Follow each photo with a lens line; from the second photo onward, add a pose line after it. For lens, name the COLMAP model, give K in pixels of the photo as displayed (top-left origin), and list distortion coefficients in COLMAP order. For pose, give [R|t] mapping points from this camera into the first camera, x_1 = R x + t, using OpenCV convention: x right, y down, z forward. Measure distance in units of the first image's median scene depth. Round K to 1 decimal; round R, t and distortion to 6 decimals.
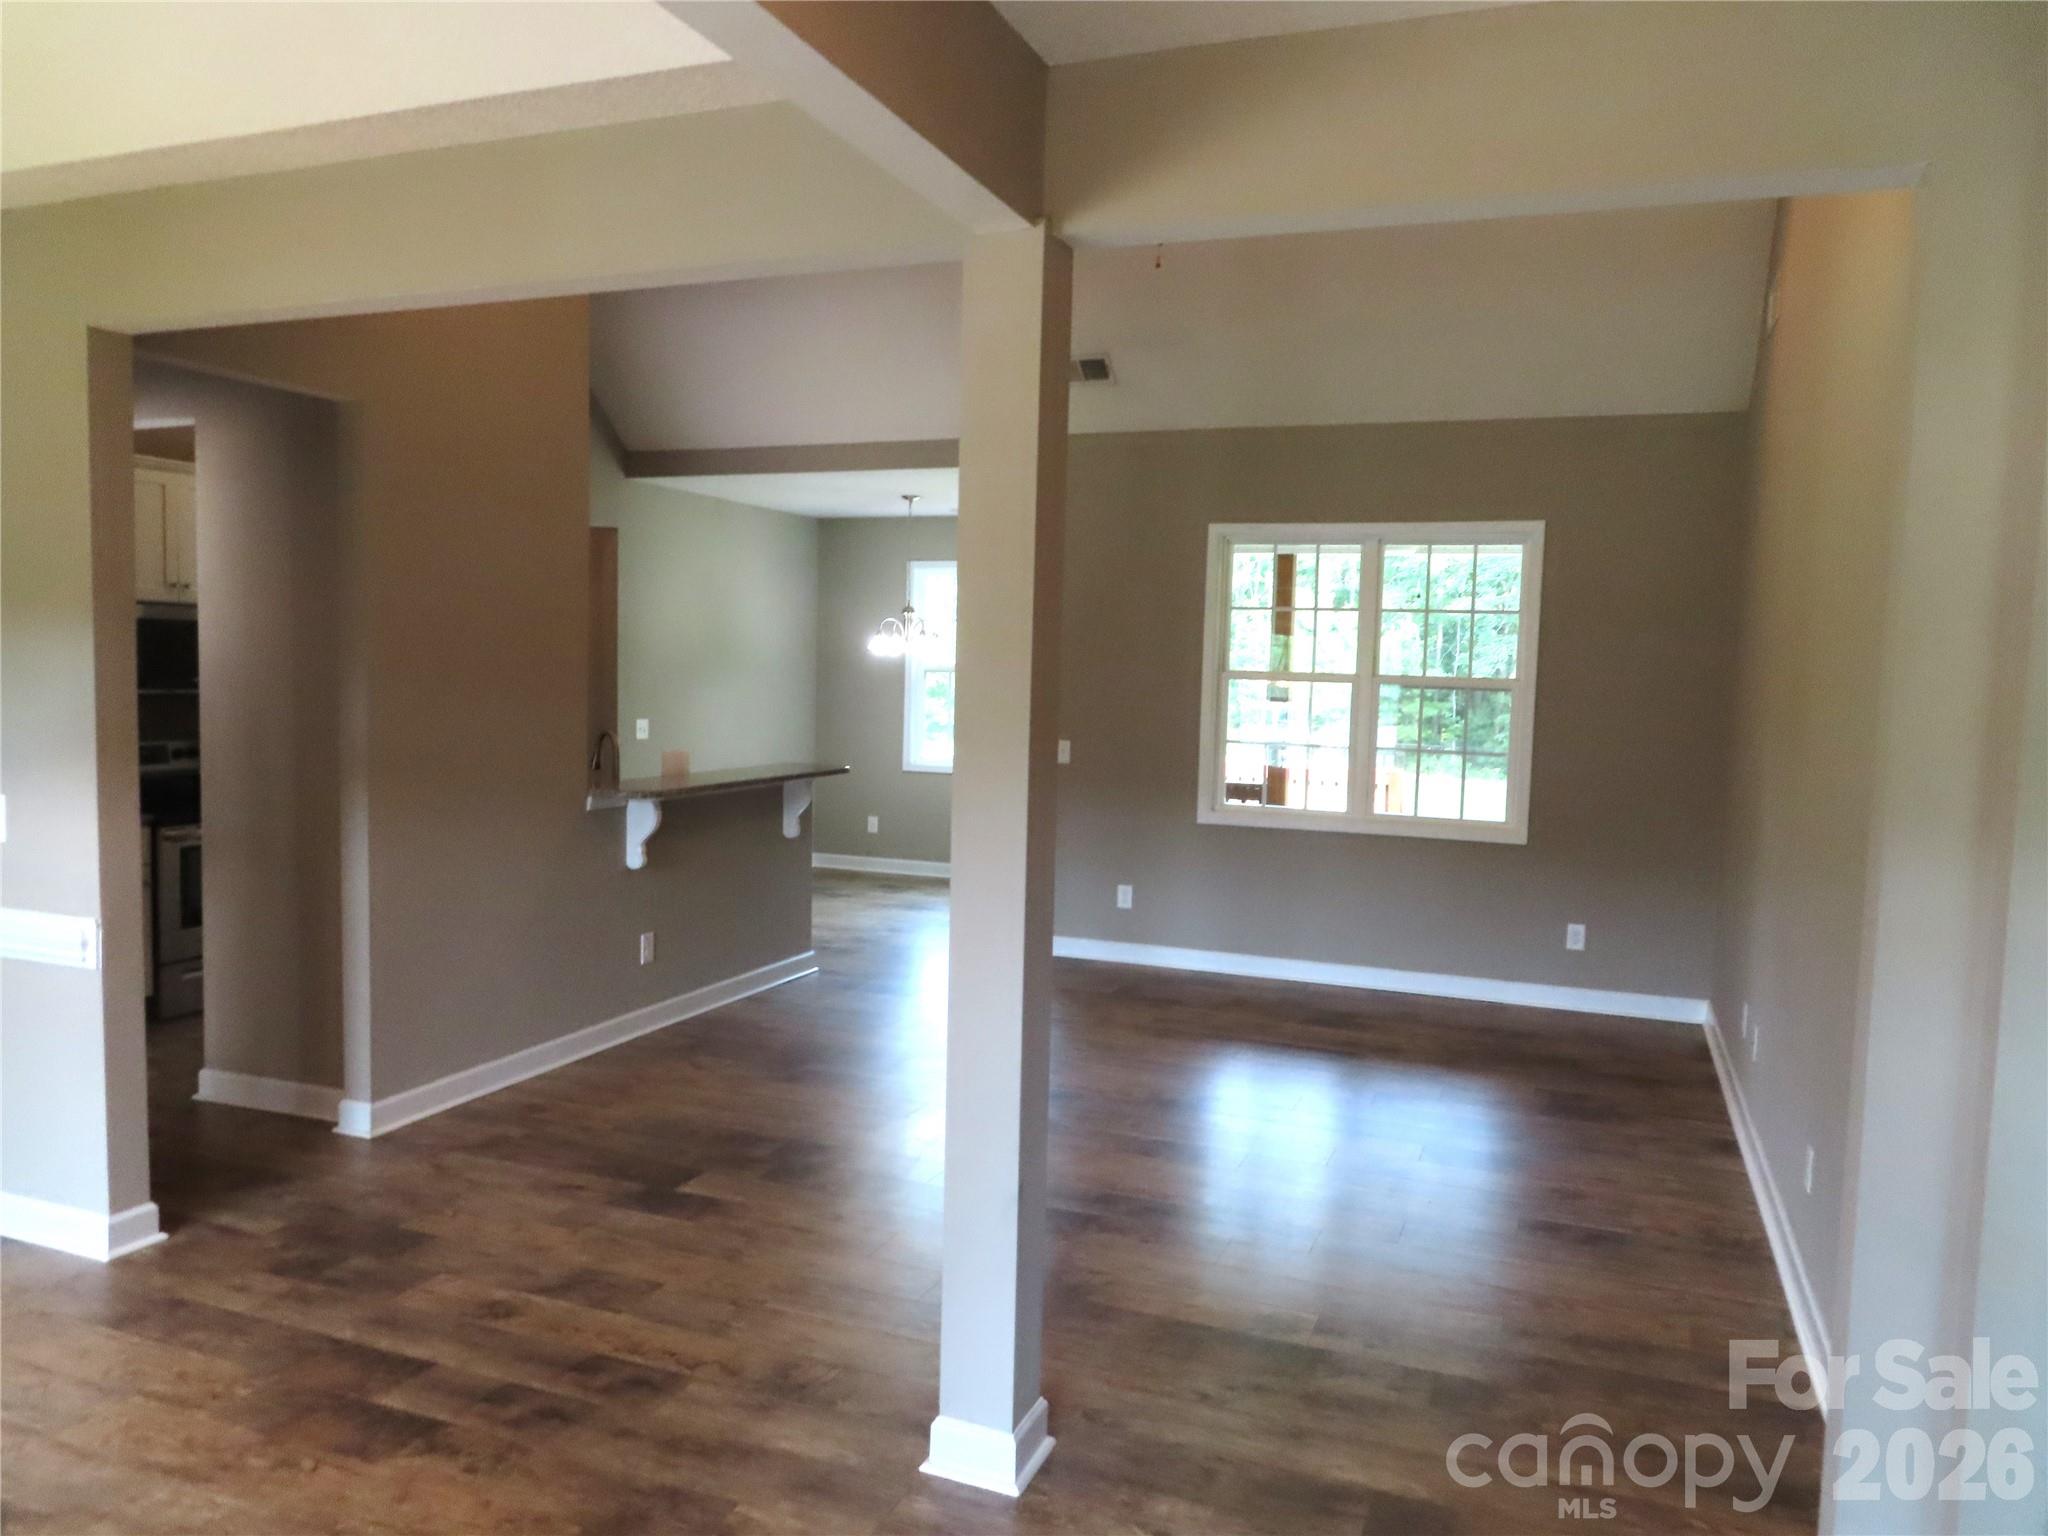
lens RADIAL K [[1464.2, 0, 1038.7], [0, 1464.2, 768.4], [0, 0, 1]] dist [-0.002093, -0.006346]
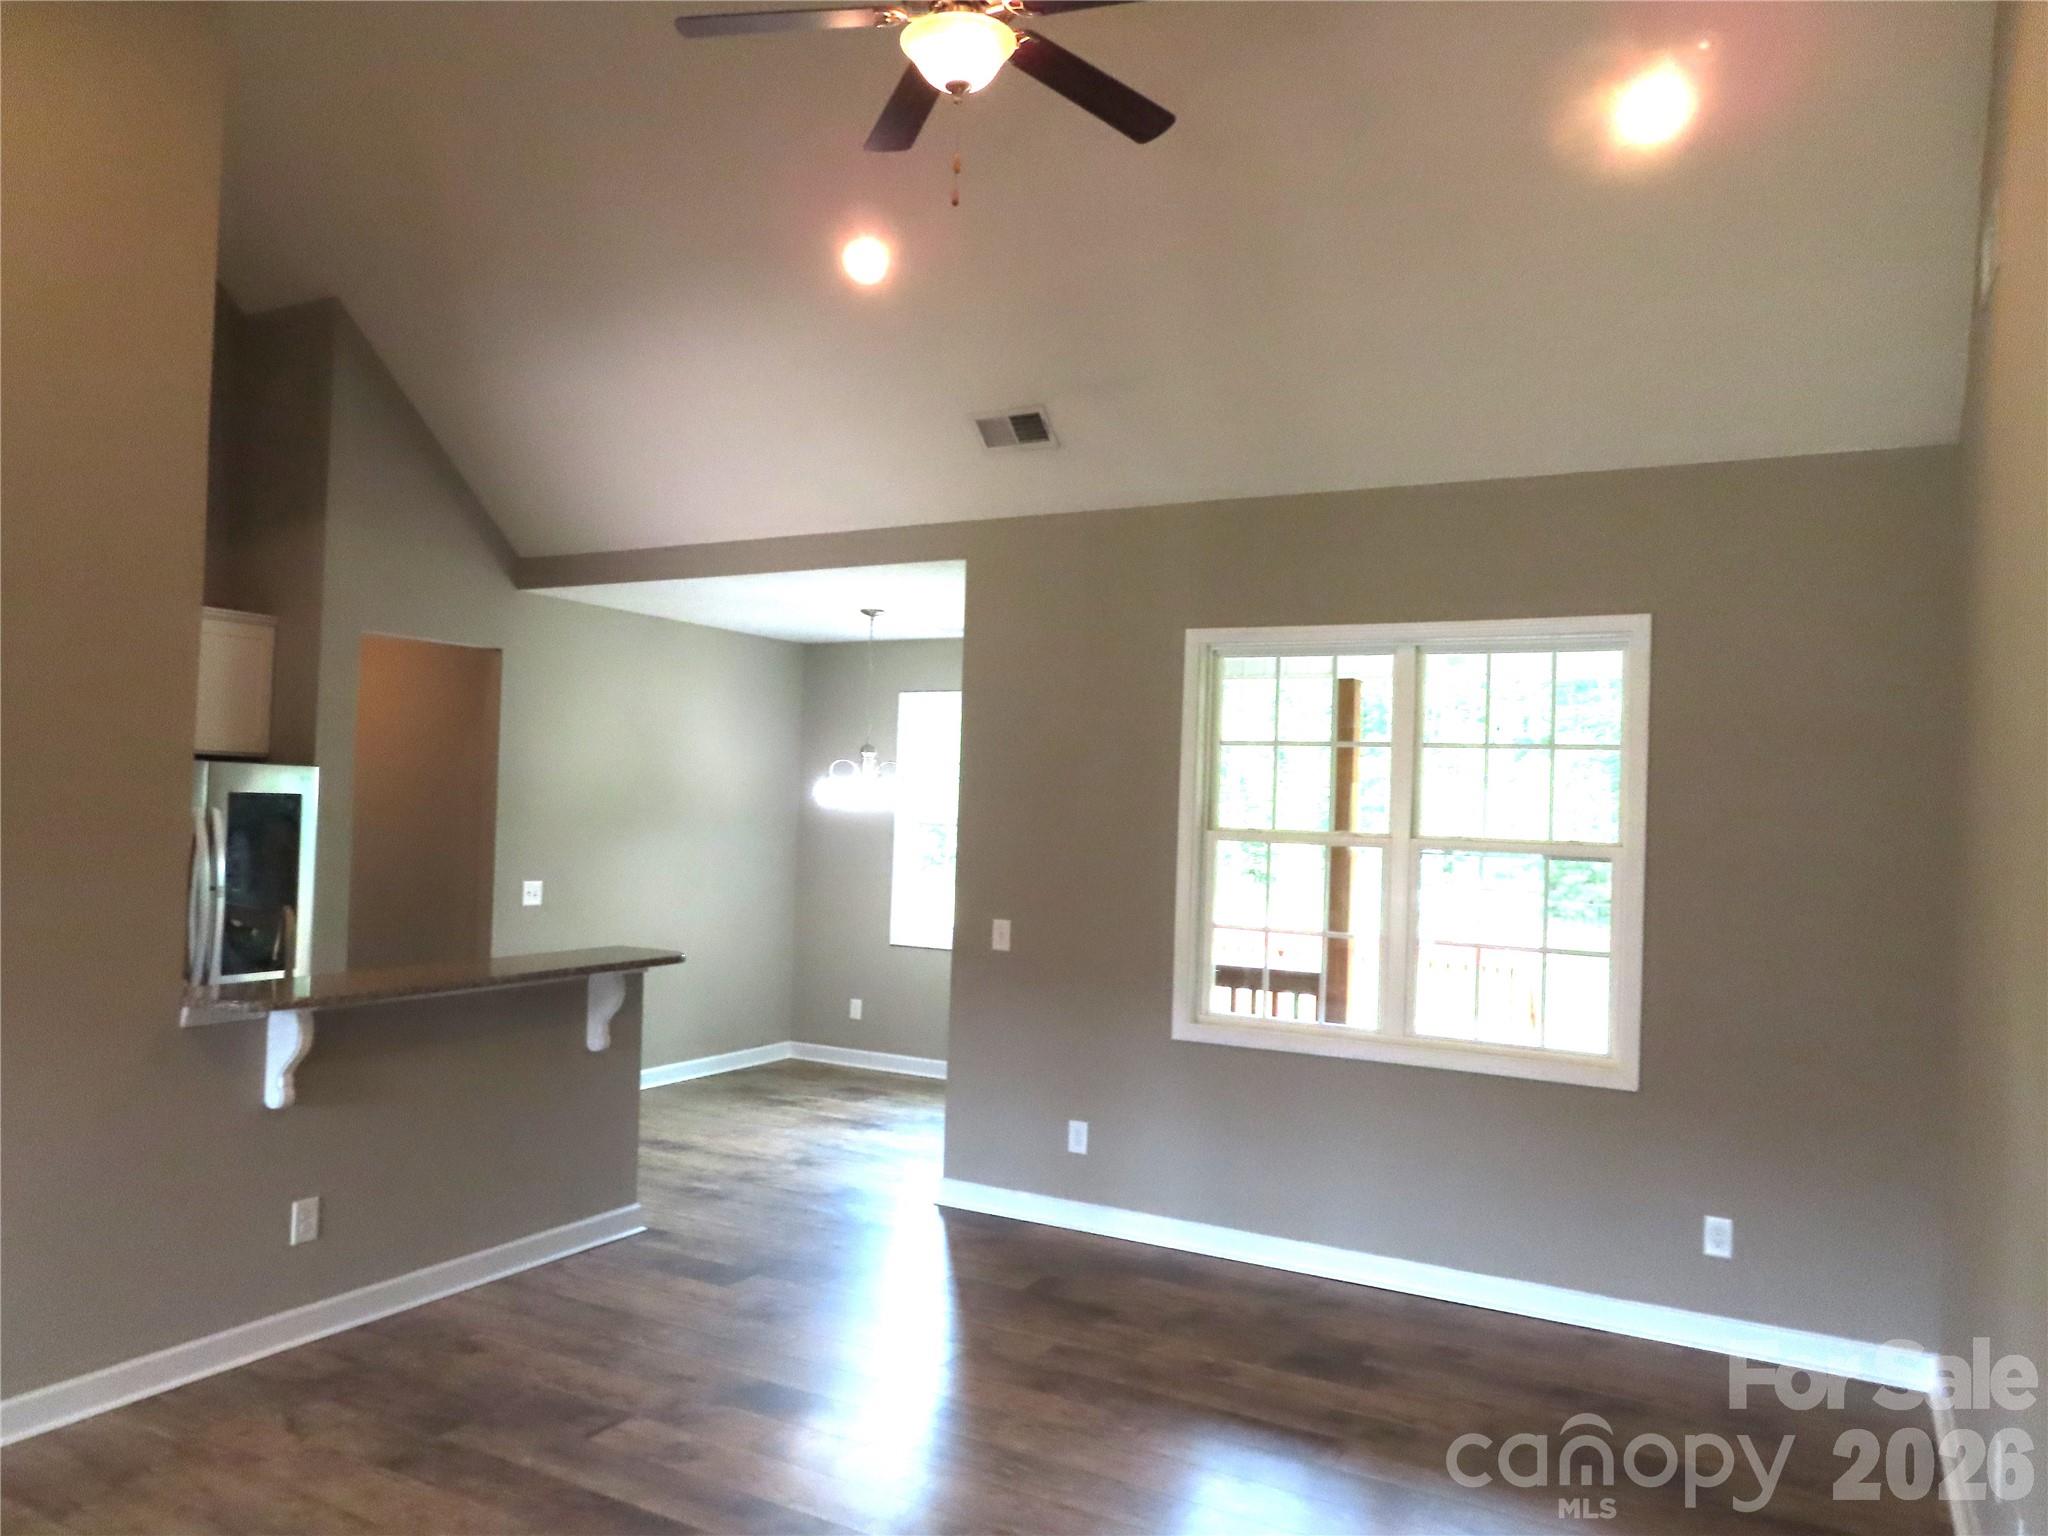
lens RADIAL K [[1464.2, 0, 1030.8], [0, 1464.2, 770.7], [0, 0, 1]] dist [-0.002093, -0.006346]
pose [[0.991583, 0.001478, -0.129465, 0.166382], [-0.014449, 0.994952, -0.099307, -0.026934], [0.128664, 0.100342, 0.986599, 0.333055]]
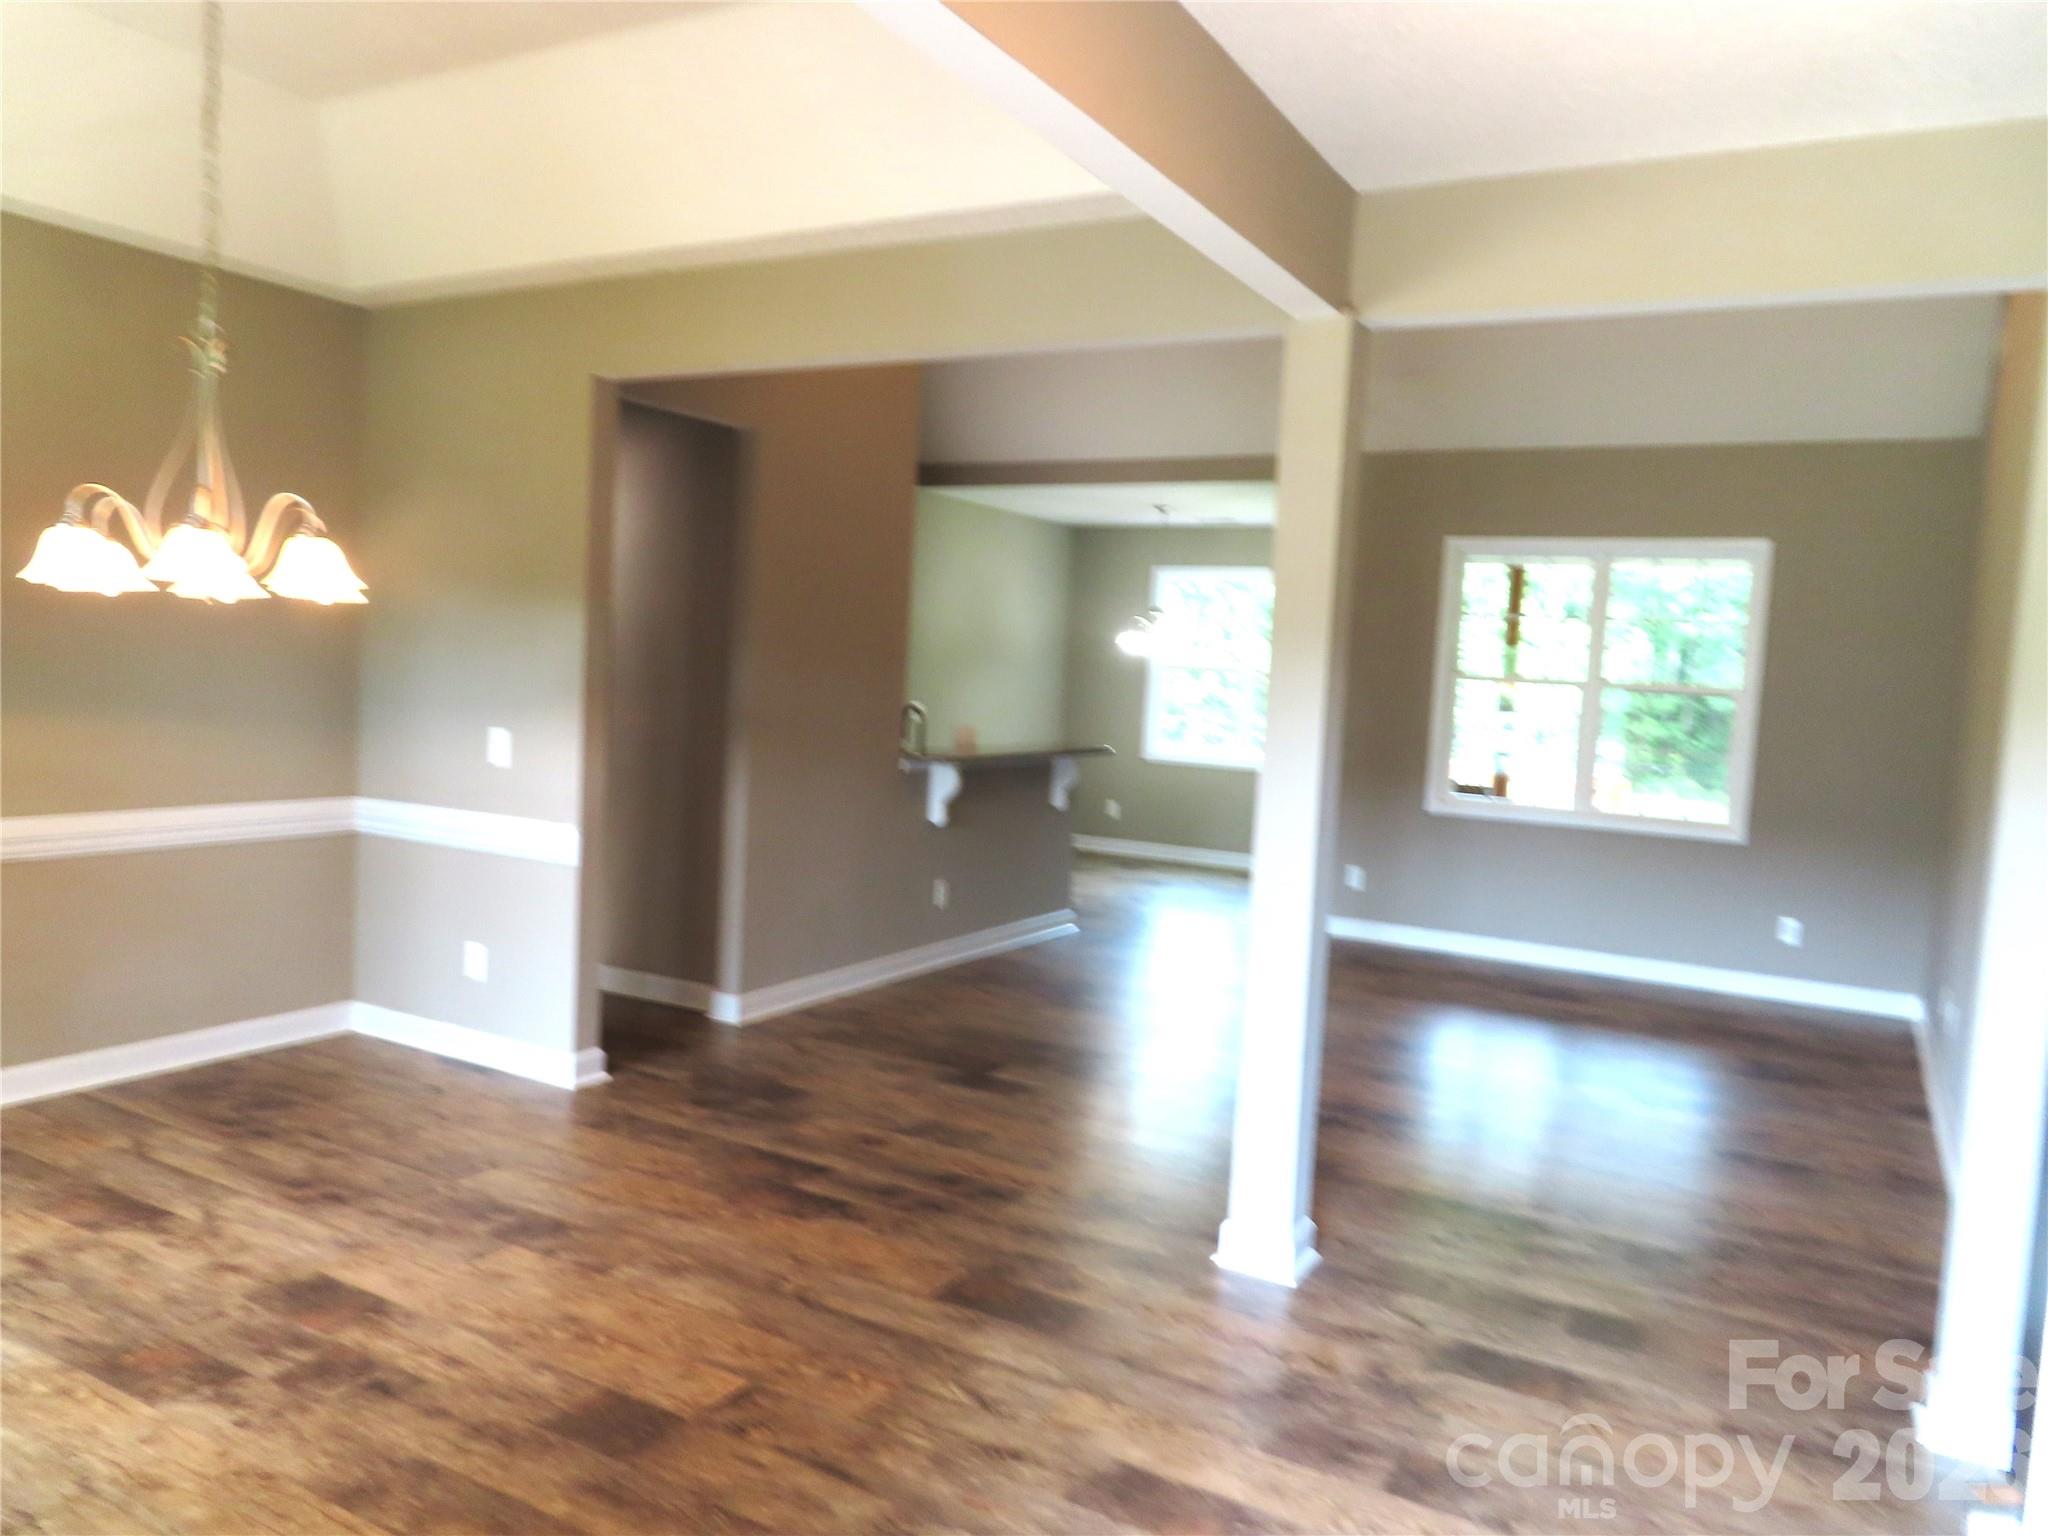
lens RADIAL K [[1464.2, 0, 1023.7], [0, 1464.2, 759.2], [0, 0, 1]] dist [-0.002093, -0.006346]
pose [[0.987934, 0.039311, -0.149802, -0.031784], [-0.040756, 0.999147, -0.006590, 0.021043], [0.149415, 0.012615, 0.988694, -0.147030]]
